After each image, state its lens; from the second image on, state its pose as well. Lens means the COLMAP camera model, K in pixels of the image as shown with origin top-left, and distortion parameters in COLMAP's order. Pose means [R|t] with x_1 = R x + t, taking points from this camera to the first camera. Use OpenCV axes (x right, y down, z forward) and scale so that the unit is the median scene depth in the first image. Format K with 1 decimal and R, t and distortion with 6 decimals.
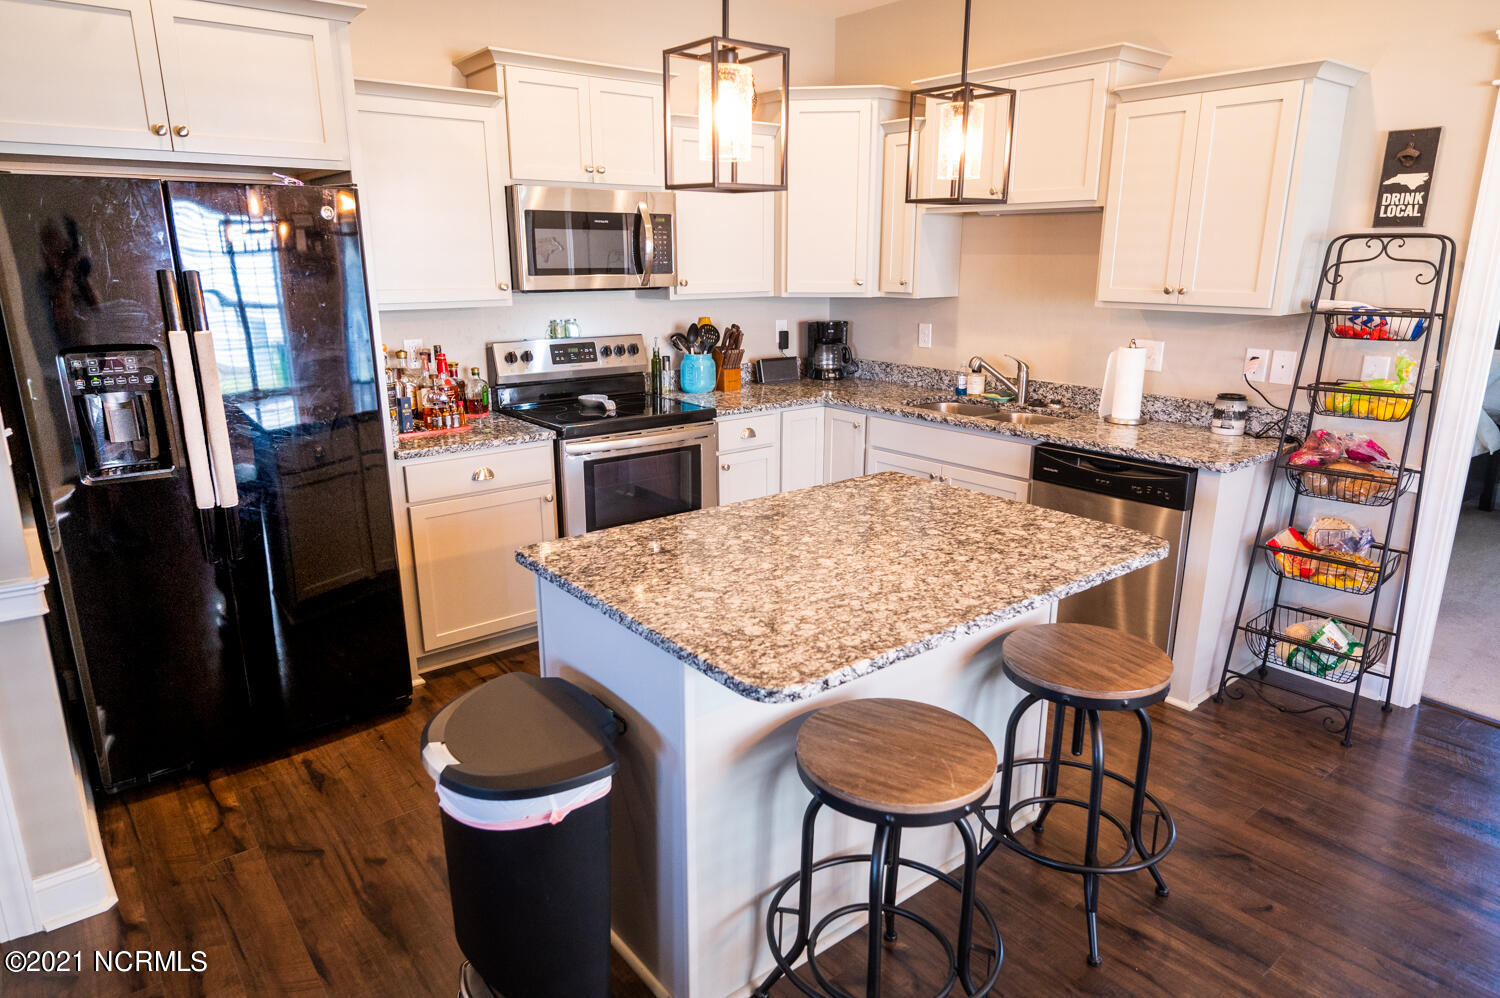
lens RADIAL K [[914.2, 0, 750.0], [0, 914.2, 499.0], [0, 0, 1]] dist [0.000760, -0.002148]
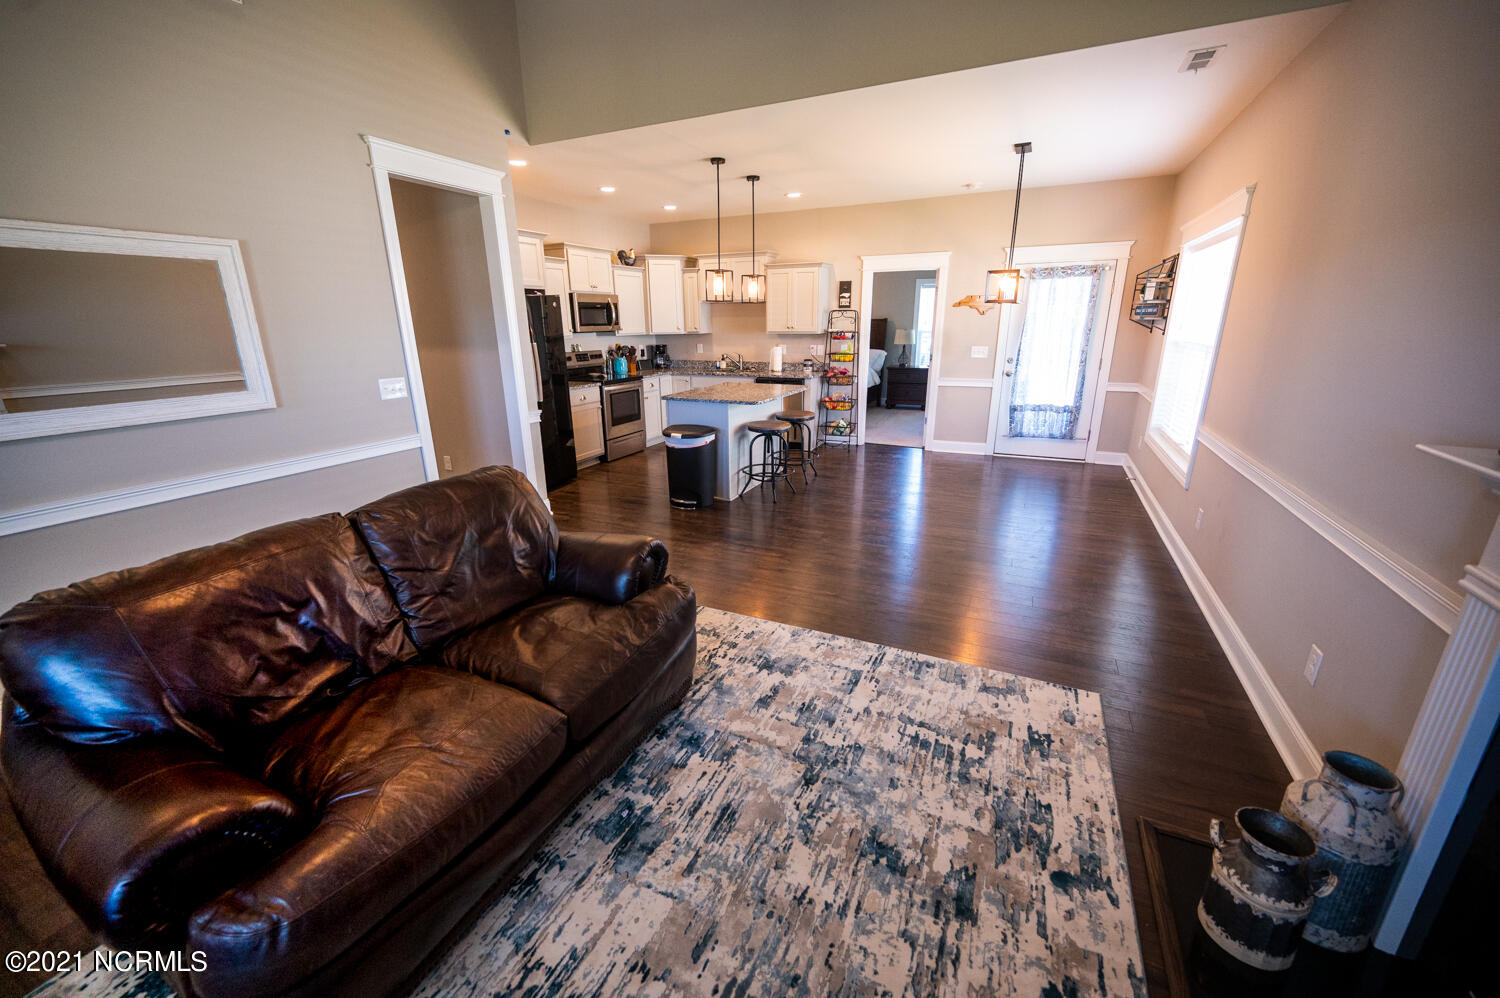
lens RADIAL K [[592.8, 0, 745.0], [0, 592.8, 499.7], [0, 0, 1]] dist [0.001110, -0.000004]
pose [[0.898753, -0.137010, 0.416499, -0.610521], [0.123473, 0.990568, 0.059414, 0.223164], [-0.420711, -0.001972, 0.907192, -0.810613]]
